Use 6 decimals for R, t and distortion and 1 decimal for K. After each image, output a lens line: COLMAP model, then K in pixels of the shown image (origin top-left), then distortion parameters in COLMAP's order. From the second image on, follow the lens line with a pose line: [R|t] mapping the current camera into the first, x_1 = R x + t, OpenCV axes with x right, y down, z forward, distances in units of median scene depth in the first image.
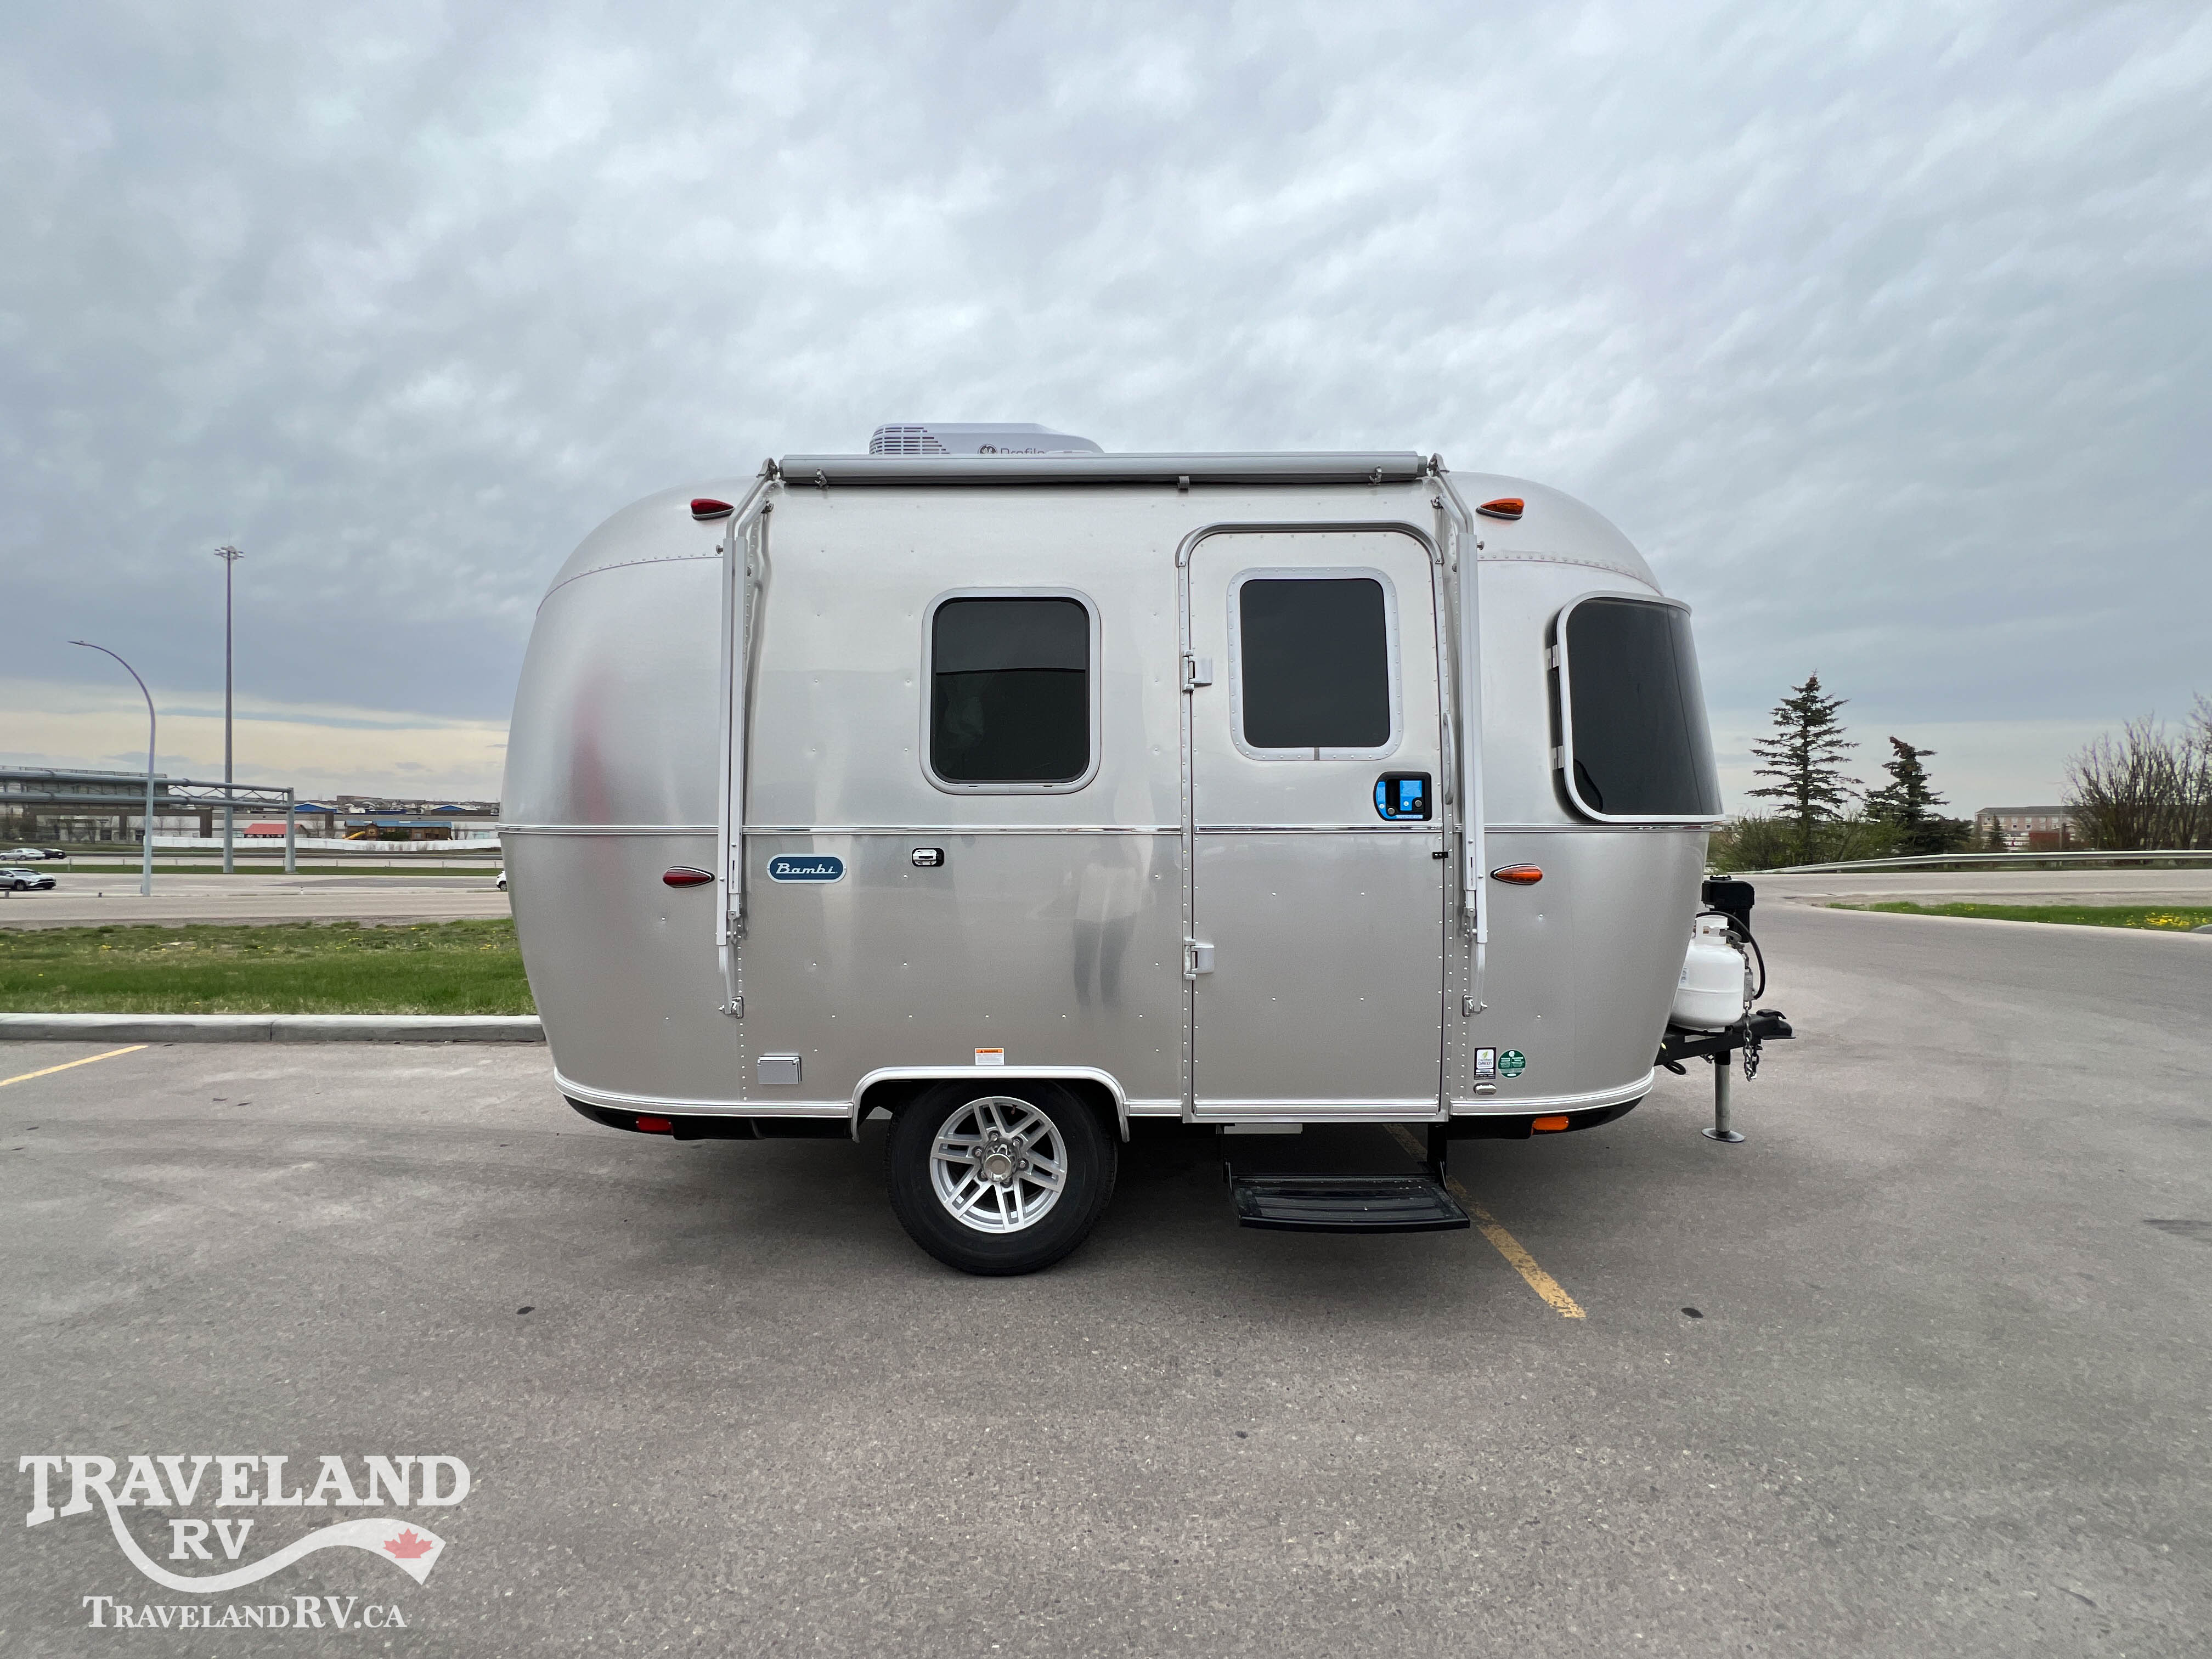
lens RADIAL K [[882.4, 0, 1098.5], [0, 882.4, 820.9], [0, 0, 1]] dist [-0.001726, 0.000398]
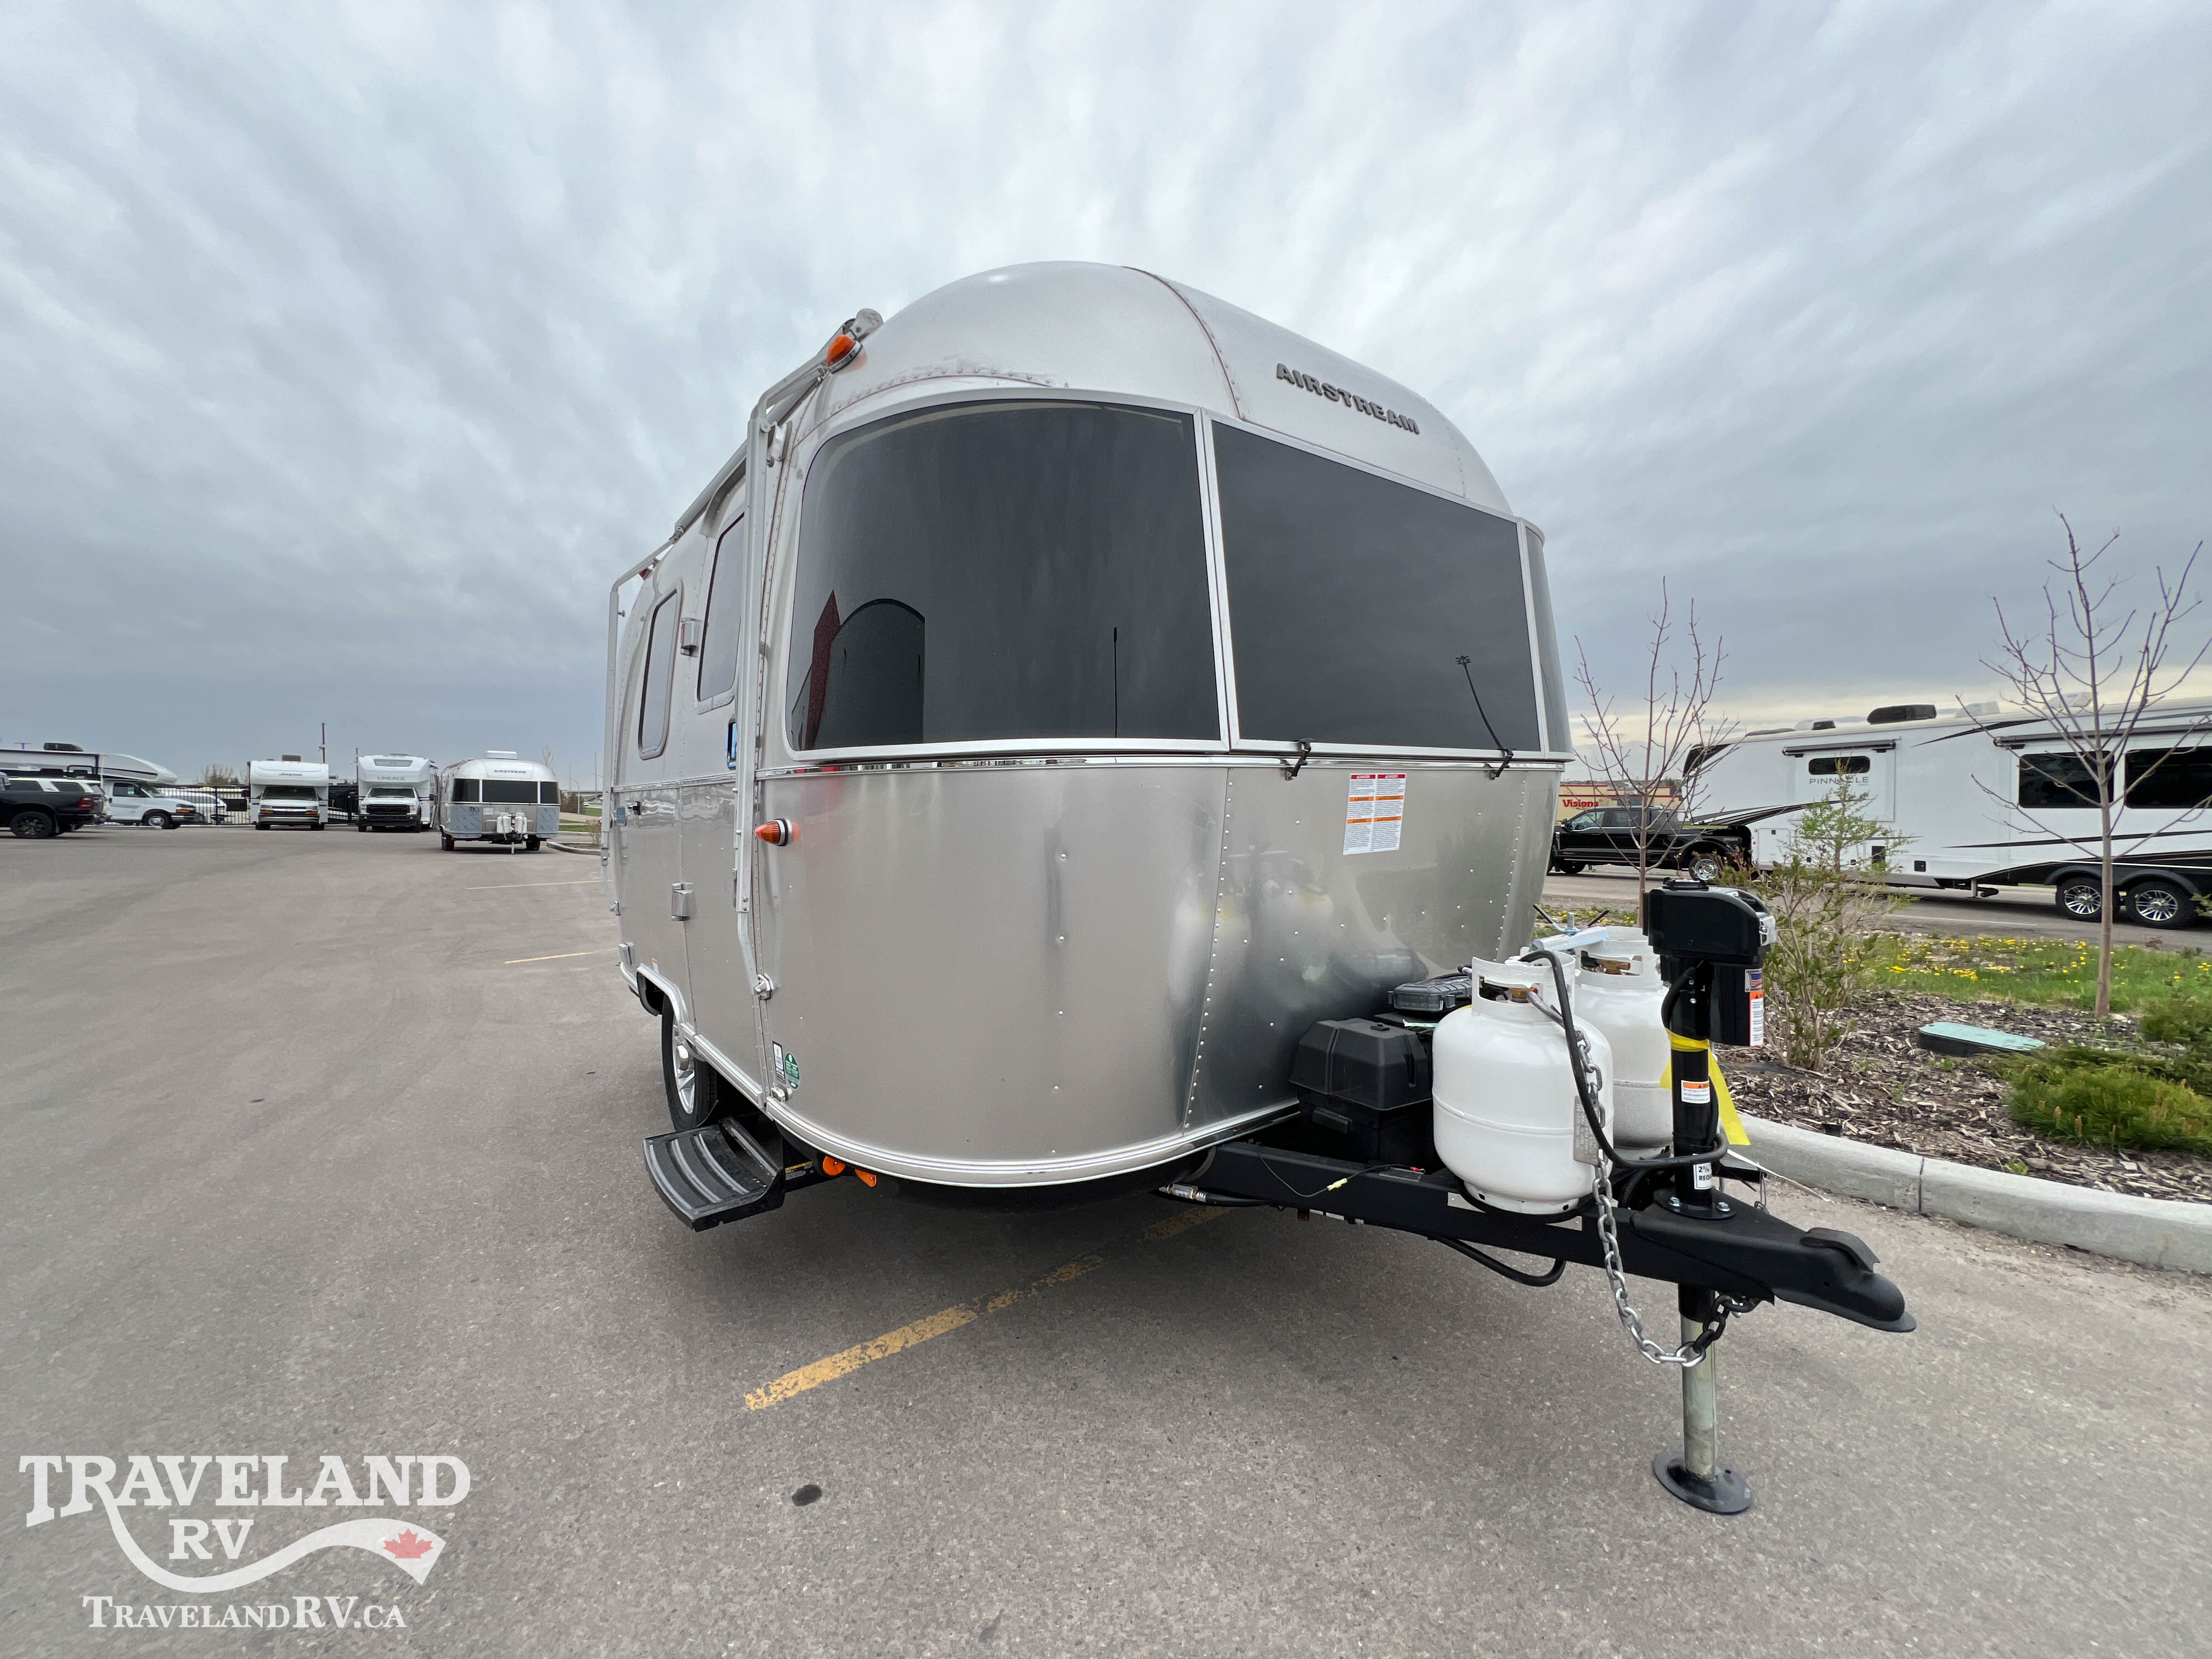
lens RADIAL K [[882.4, 0, 1099.7], [0, 882.4, 805.2], [0, 0, 1]] dist [-0.001726, 0.000398]
pose [[0.605541, 0.002969, -0.795809, 1.300169], [0.005790, 0.999950, 0.008136, 0.029301], [0.795793, -0.009534, 0.605493, 0.754331]]
